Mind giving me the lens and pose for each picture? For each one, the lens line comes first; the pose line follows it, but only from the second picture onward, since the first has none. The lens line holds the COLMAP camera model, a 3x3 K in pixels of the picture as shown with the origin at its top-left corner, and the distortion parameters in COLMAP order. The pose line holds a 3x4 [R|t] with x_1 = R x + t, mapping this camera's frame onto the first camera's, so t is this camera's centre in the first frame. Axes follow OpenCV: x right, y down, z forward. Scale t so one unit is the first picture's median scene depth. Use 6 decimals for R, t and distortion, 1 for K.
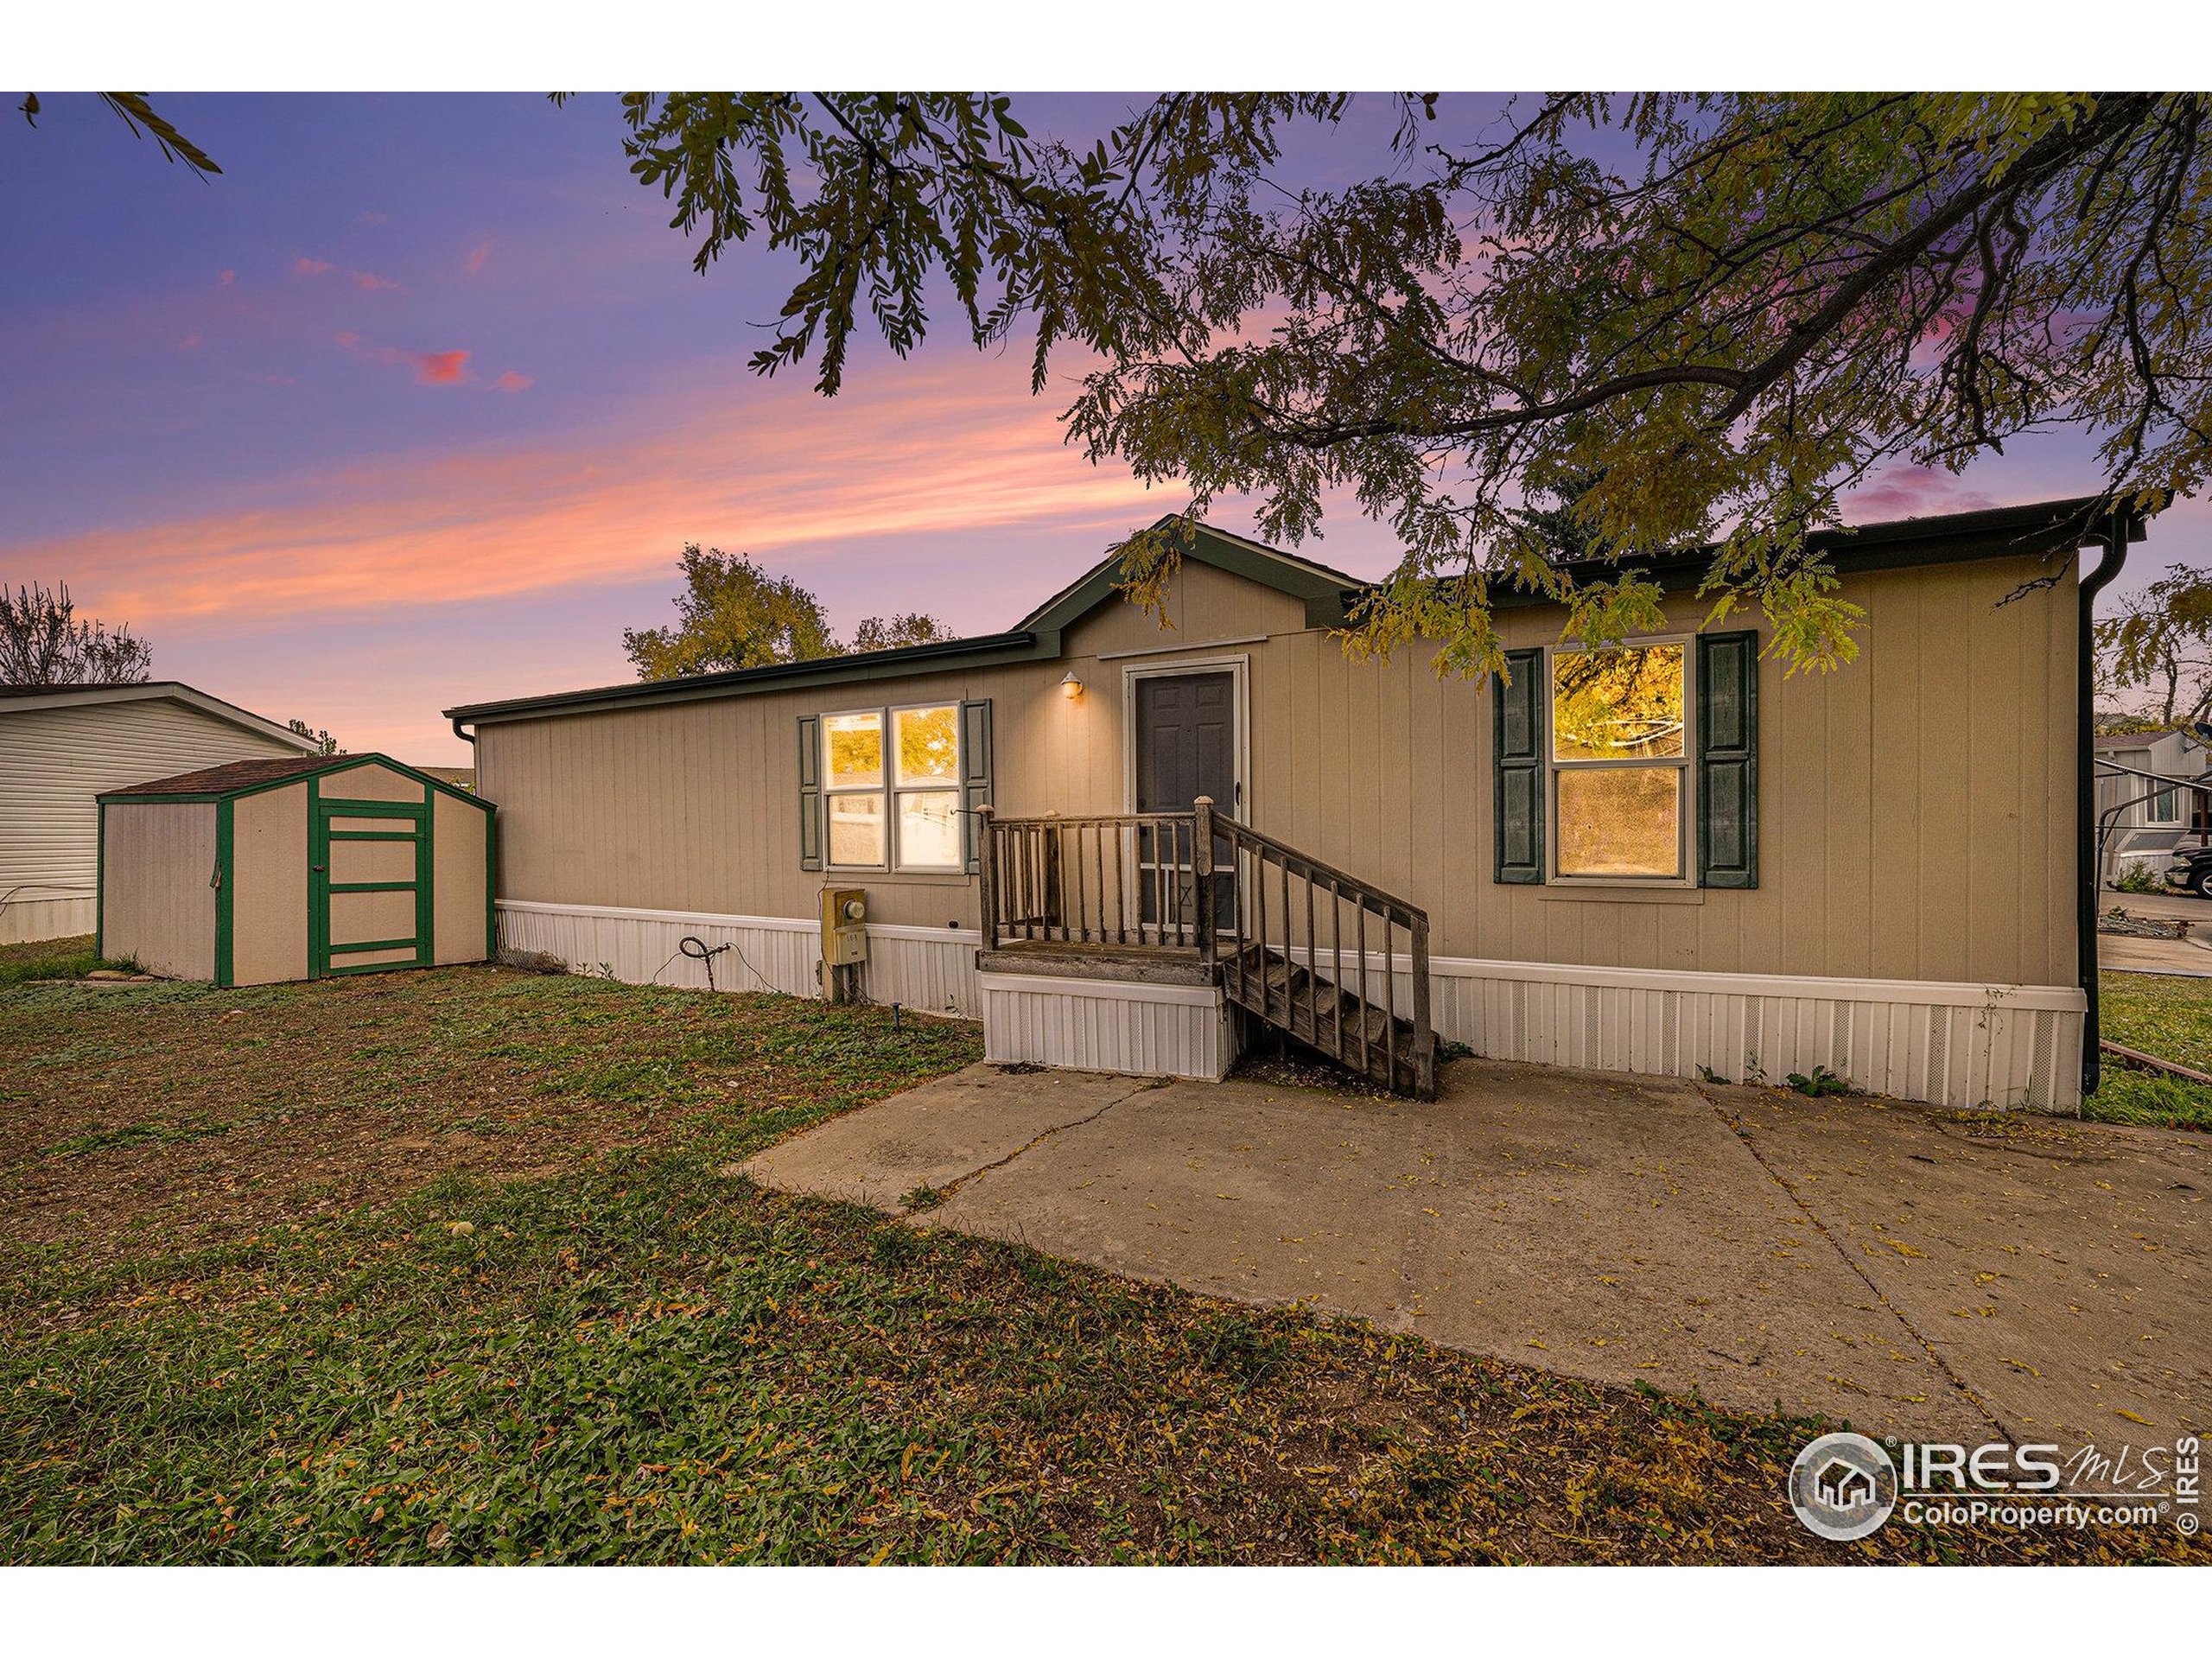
lens RADIAL K [[798.7, 0, 1097.8], [0, 798.7, 867.0], [0, 0, 1]] dist [-0.011485, 0.000282]
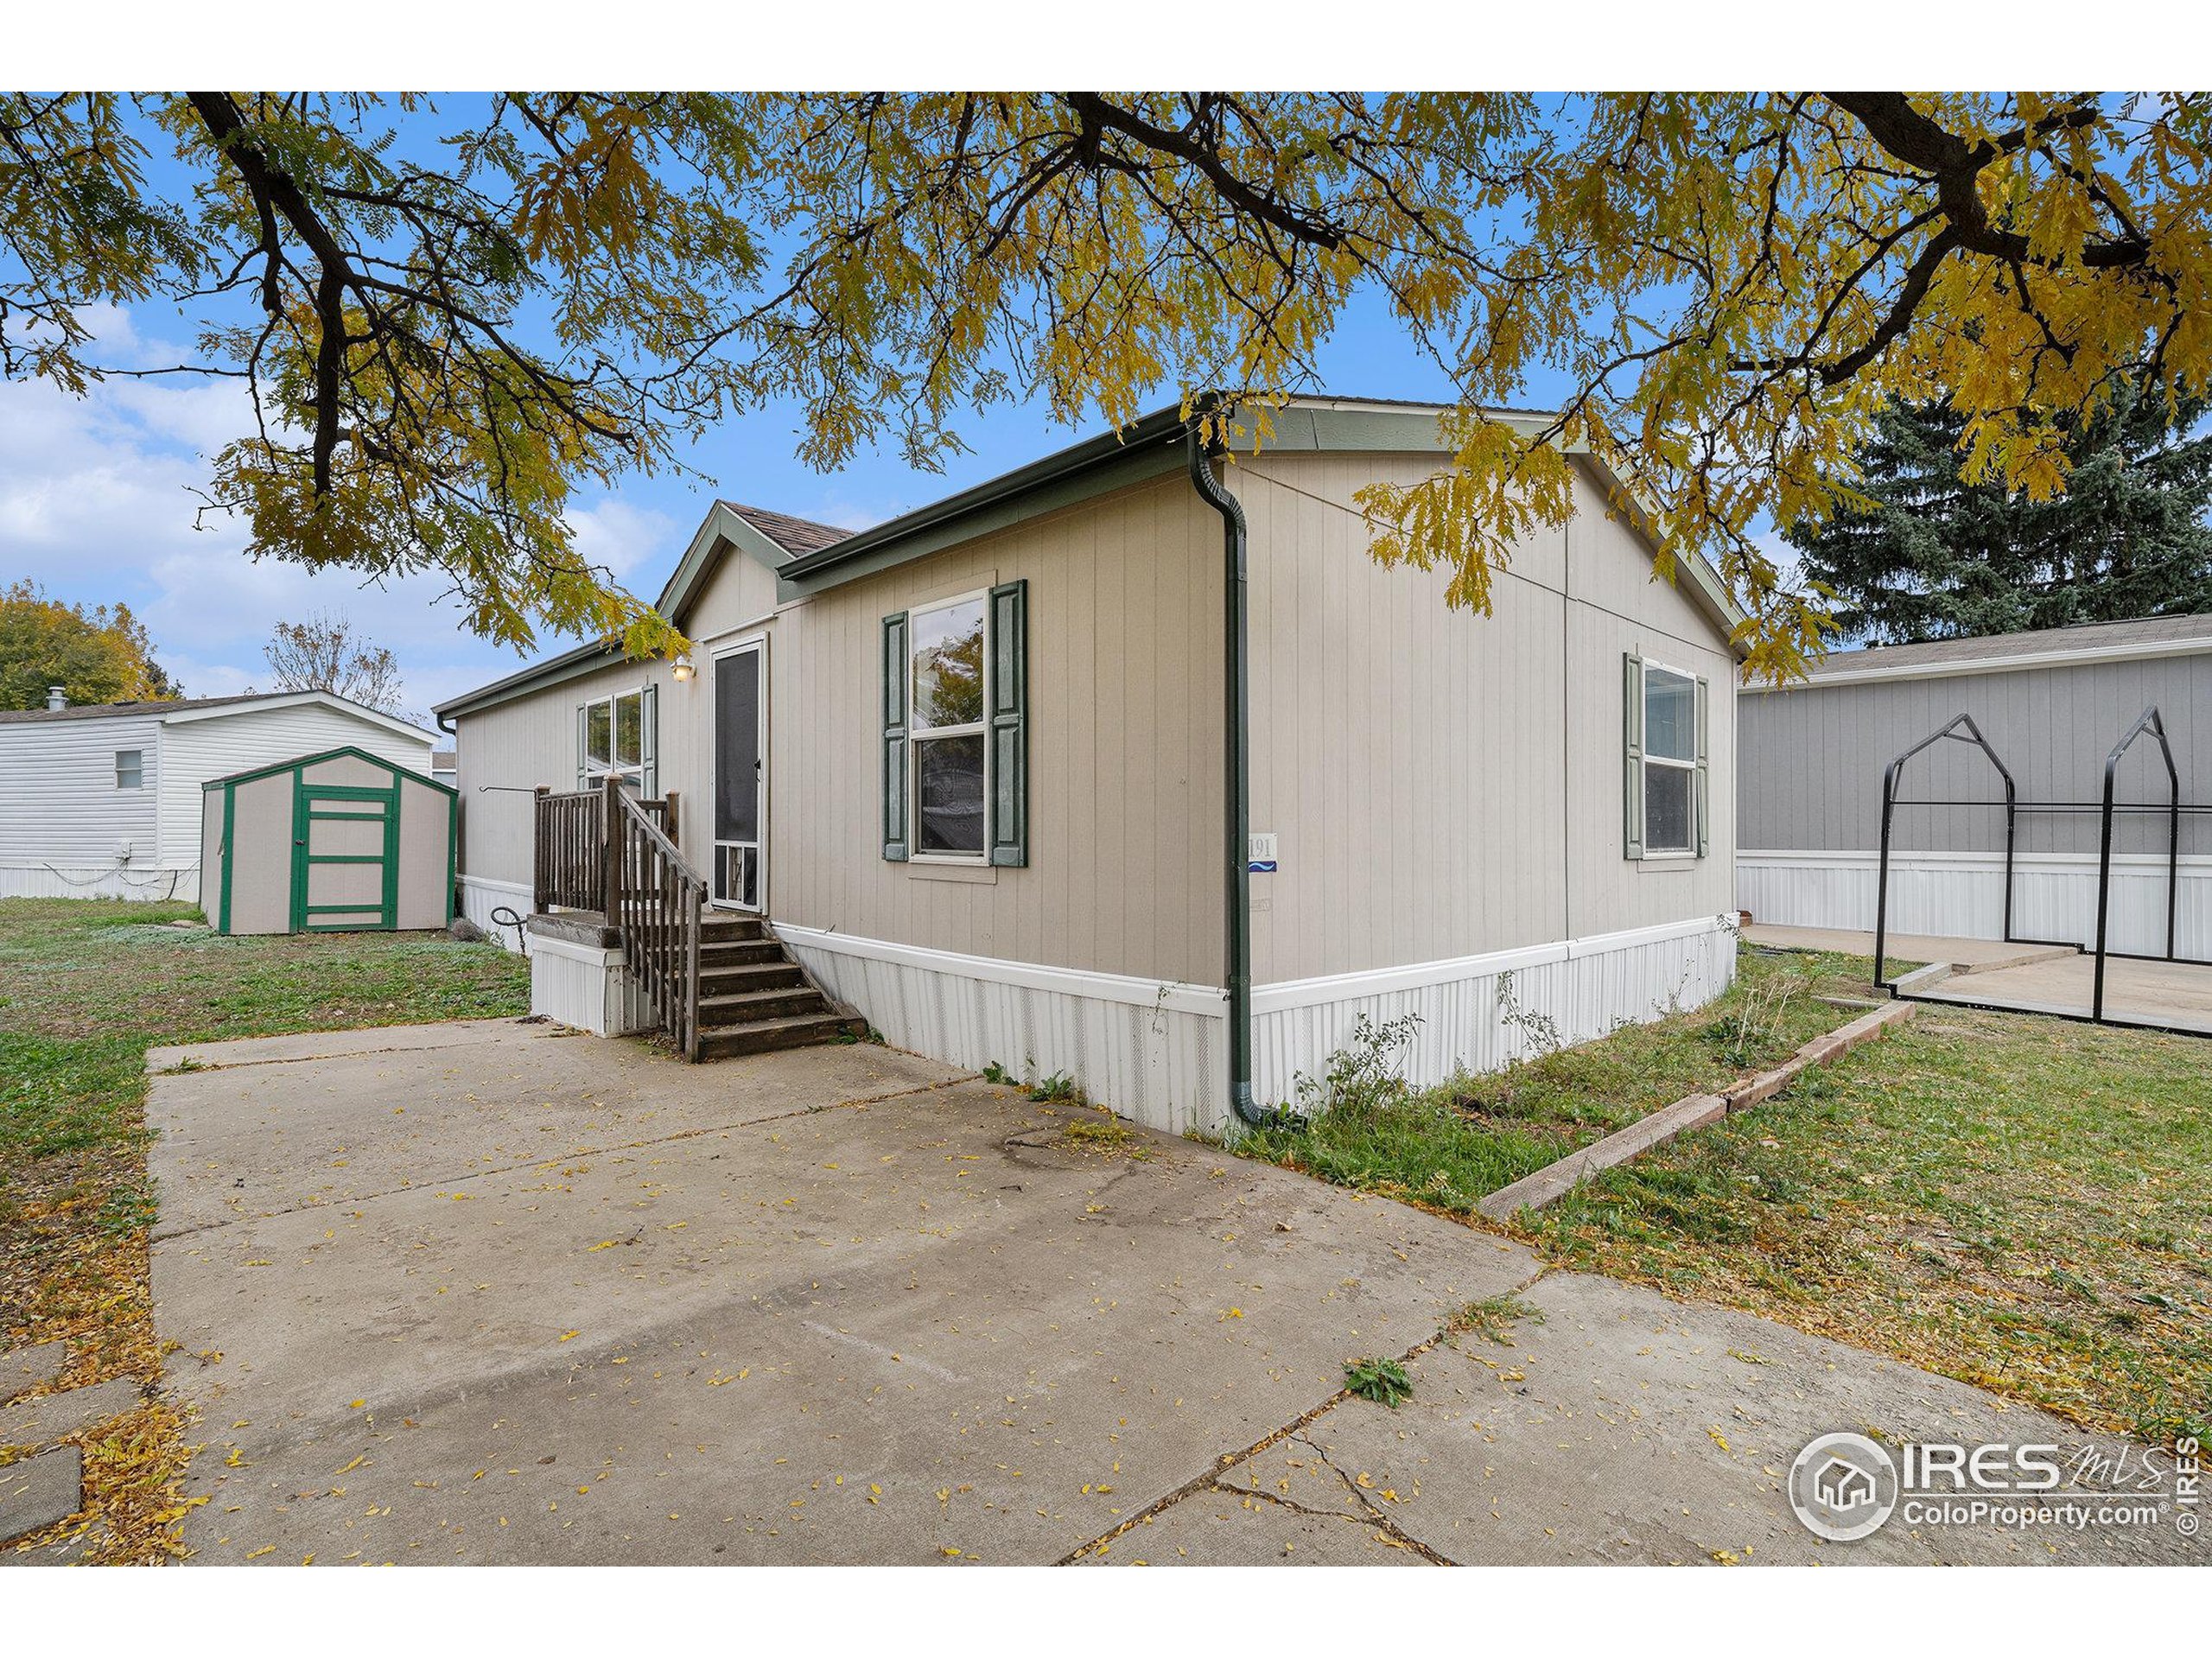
lens RADIAL K [[1029.4, 0, 1106.0], [0, 1029.4, 851.8], [0, 0, 1]] dist [0.002516, 0.000726]
pose [[0.932323, 0.015556, -0.361291, 0.722911], [-0.023522, 0.999567, -0.017663, 0.015038], [0.360860, 0.024966, 0.932286, -0.029392]]
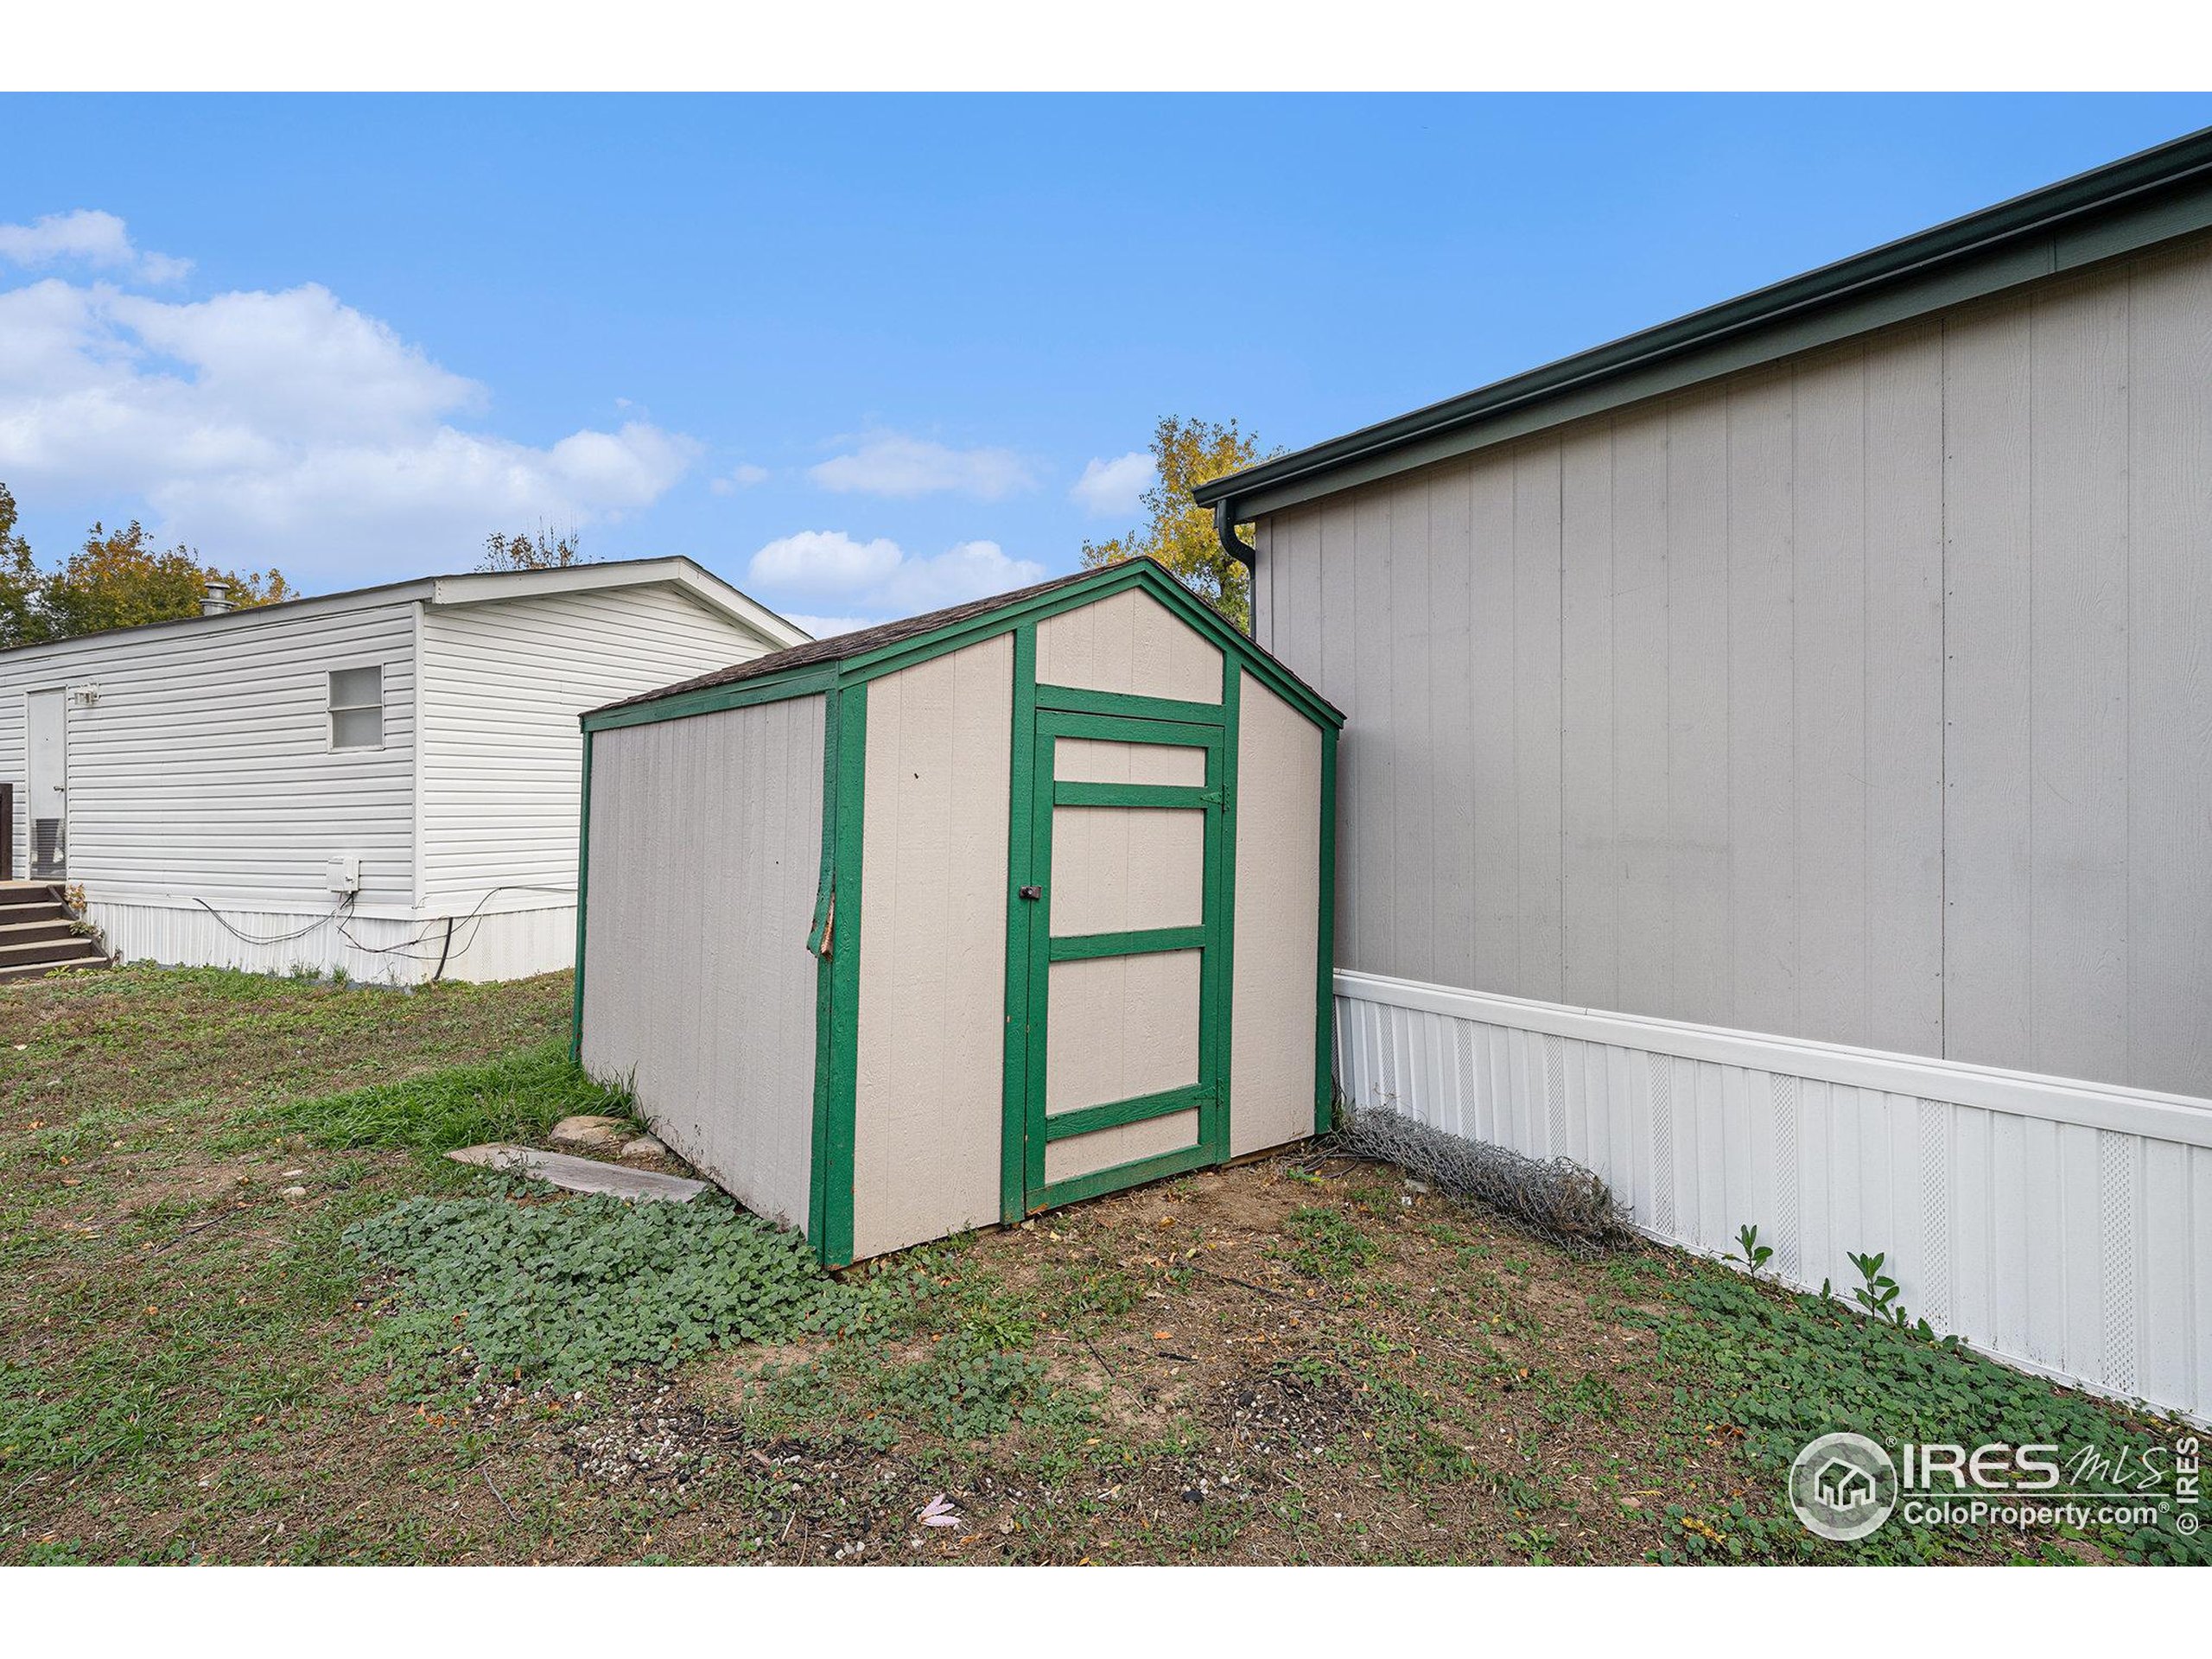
lens RADIAL K [[1062.1, 0, 1106.0], [0, 1062.1, 829.5], [0, 0, 1]] dist [-0.003682, -0.000236]
pose [[0.895687, 0.006805, -0.444633, -0.738227], [-0.016450, 0.999706, -0.017837, -0.016752], [0.444381, 0.023290, 0.895535, 0.592957]]
